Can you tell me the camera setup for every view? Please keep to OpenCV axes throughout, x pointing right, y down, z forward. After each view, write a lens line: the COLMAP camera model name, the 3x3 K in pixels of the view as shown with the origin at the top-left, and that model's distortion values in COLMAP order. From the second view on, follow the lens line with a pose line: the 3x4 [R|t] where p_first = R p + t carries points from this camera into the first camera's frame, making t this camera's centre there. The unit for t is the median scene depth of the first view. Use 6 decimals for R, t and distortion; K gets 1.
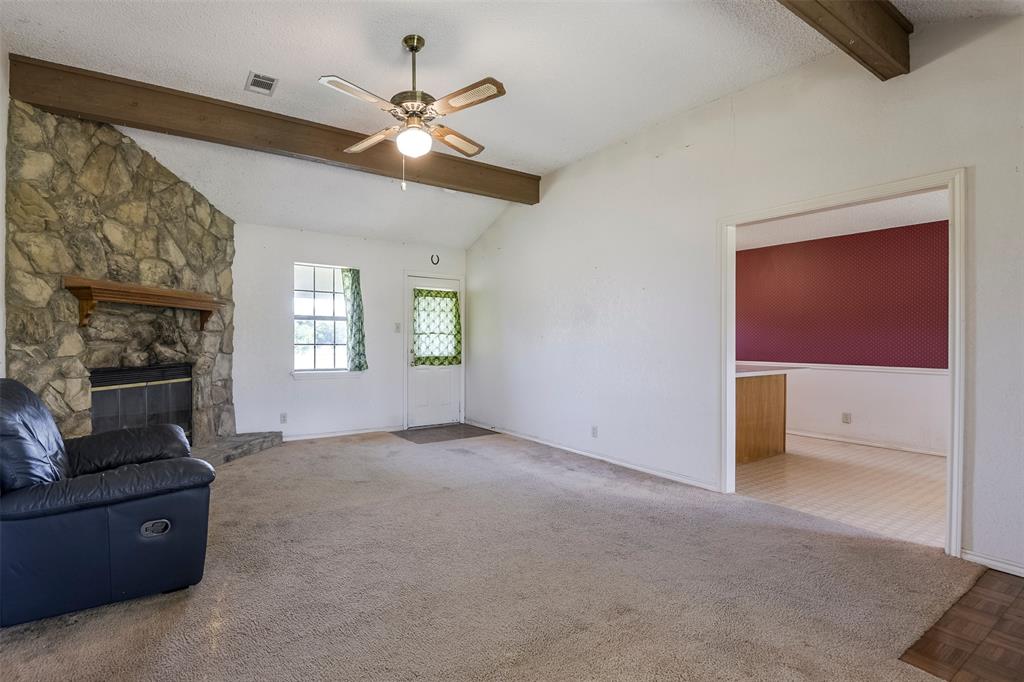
lens RADIAL K [[470.7, 0, 512.0], [0, 470.7, 341.0], [0, 0, 1]] dist [-0.000883, -0.018883]
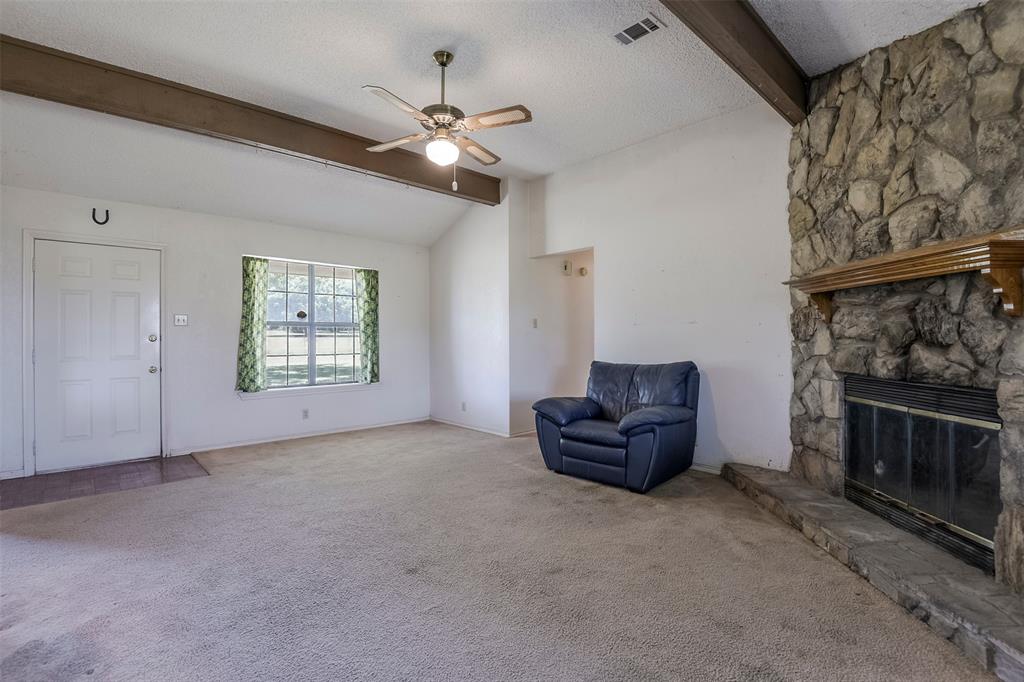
lens RADIAL K [[470.7, 0, 512.0], [0, 470.7, 341.0], [0, 0, 1]] dist [-0.000883, -0.018883]
pose [[-0.997341, -0.002111, -0.072848, -0.224780], [-0.003097, 0.999905, 0.013424, -0.005555], [0.072813, 0.013614, -0.997253, 1.620175]]
